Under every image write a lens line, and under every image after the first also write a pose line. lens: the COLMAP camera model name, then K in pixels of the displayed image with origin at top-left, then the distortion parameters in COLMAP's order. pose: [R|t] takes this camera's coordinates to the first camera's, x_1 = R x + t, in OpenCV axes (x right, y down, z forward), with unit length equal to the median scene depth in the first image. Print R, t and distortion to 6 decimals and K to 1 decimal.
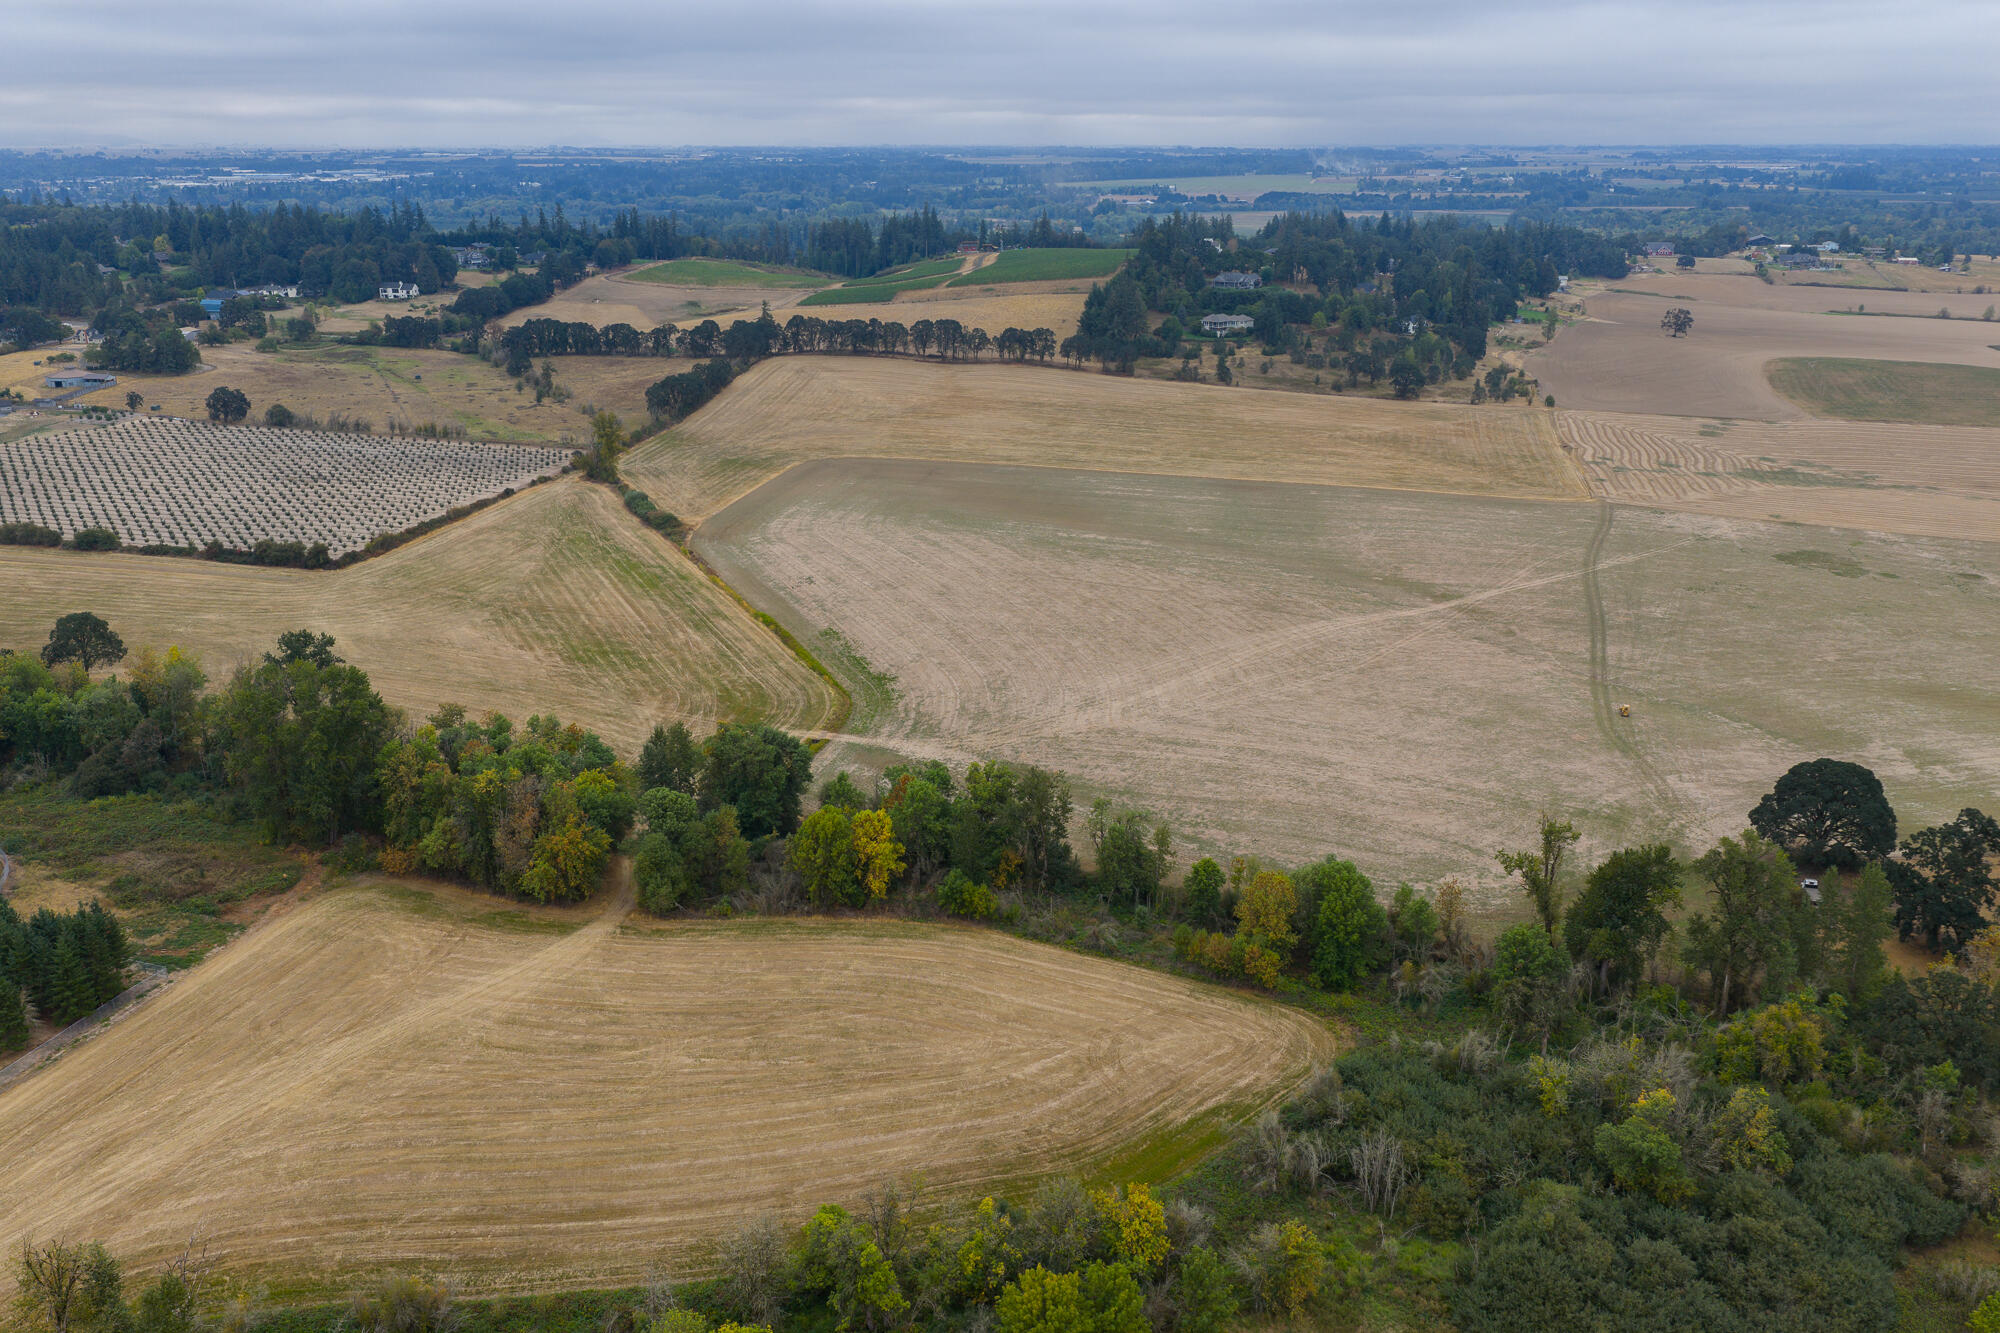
lens RADIAL K [[1648.4, 0, 992.7], [0, 1648.4, 675.2], [0, 0, 1]] dist [0.016211, -0.027027]
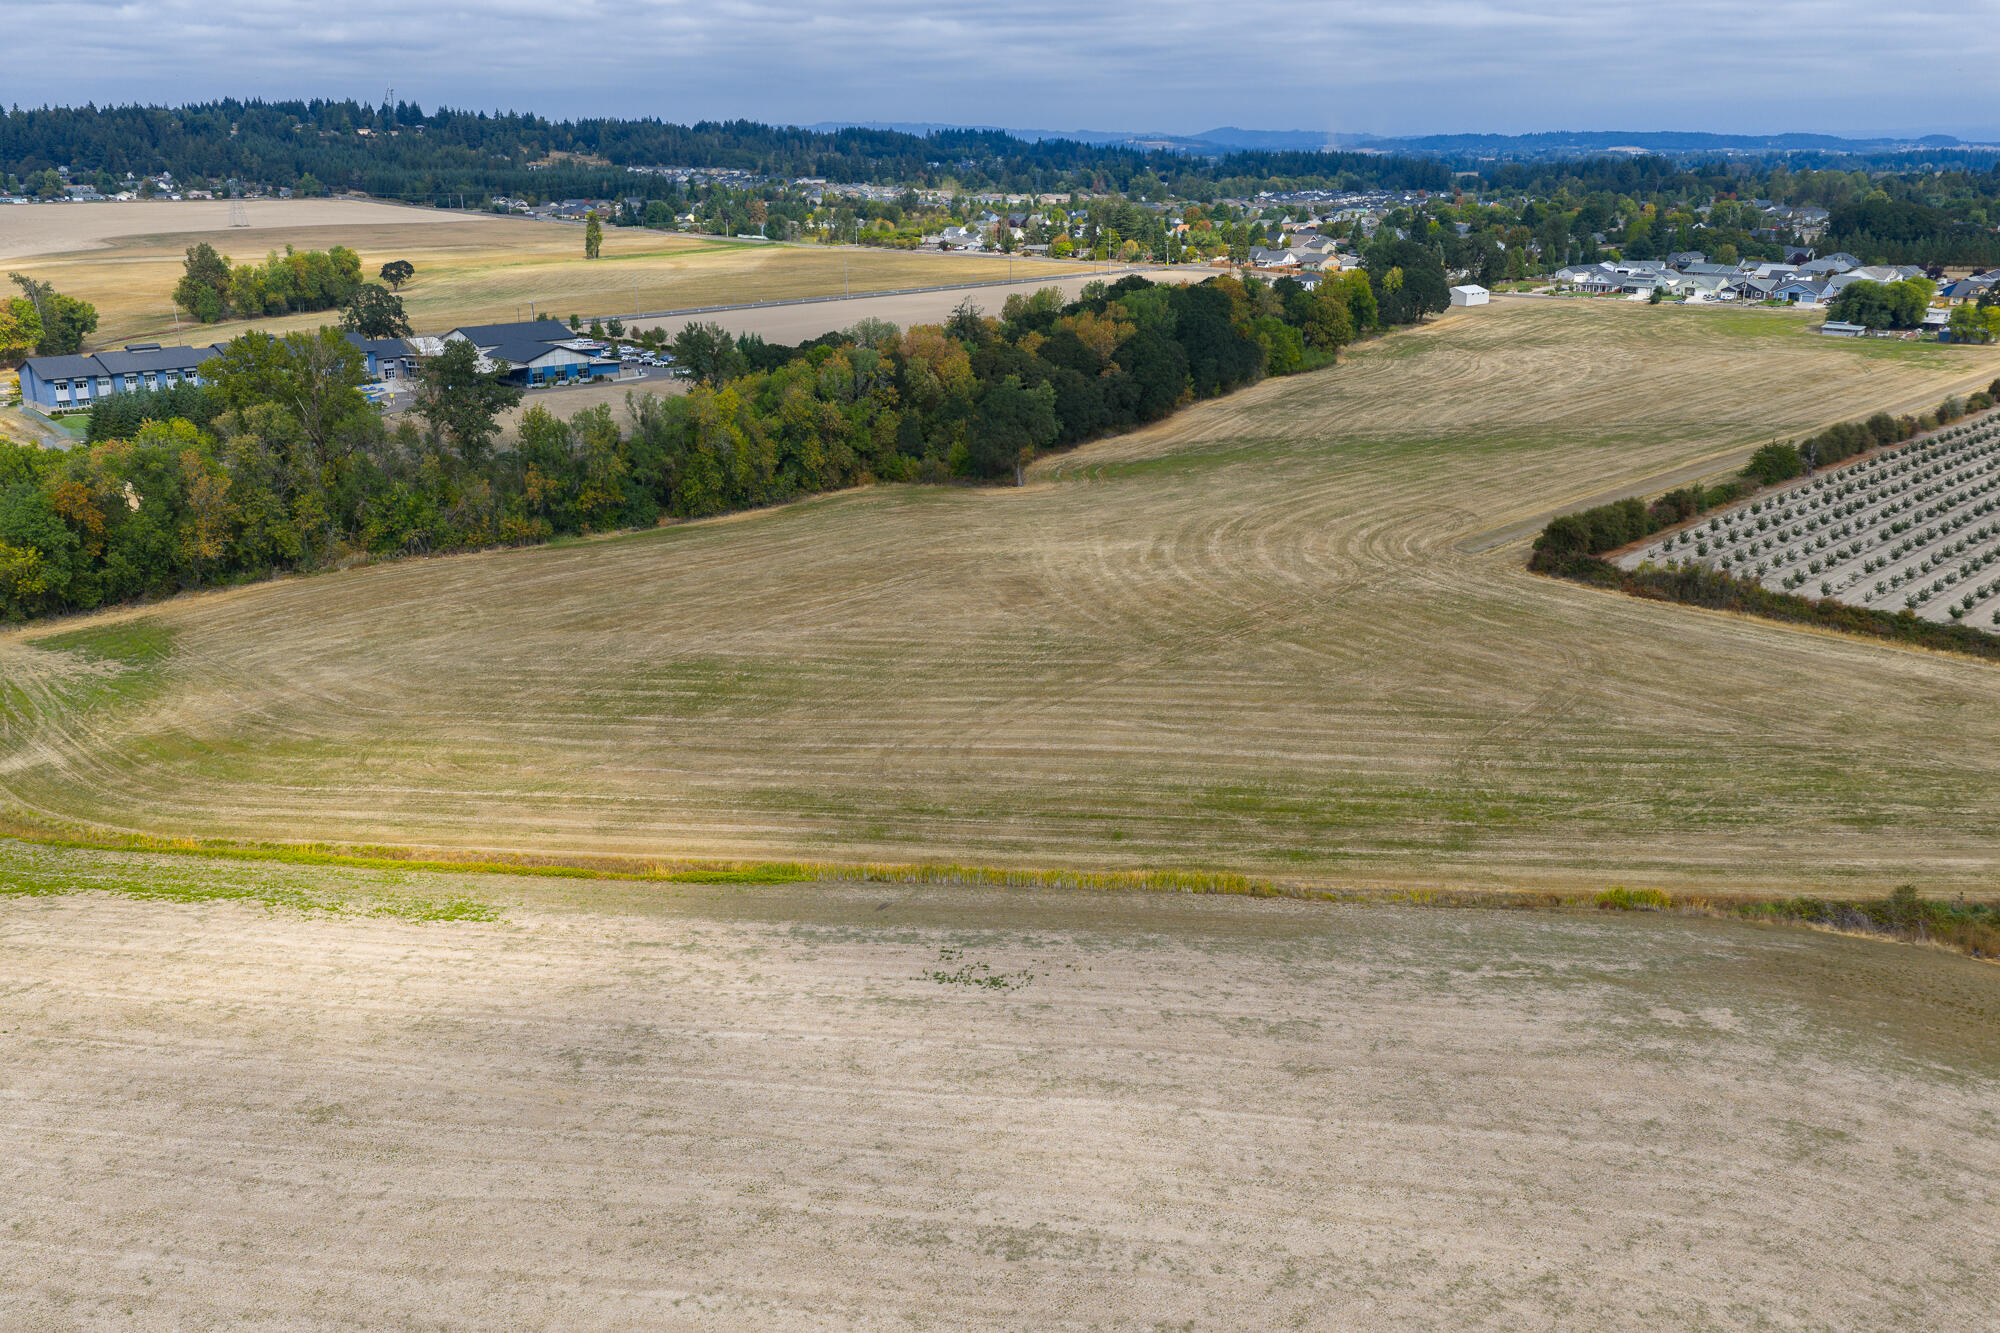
lens RADIAL K [[1648.4, 0, 992.7], [0, 1648.4, 675.2], [0, 0, 1]] dist [0.016211, -0.027027]
pose [[-0.541529, 0.259365, -0.799673, 0.052880], [-0.262160, 0.851685, 0.453767, -0.141662], [0.798761, 0.455370, -0.393217, 0.710420]]
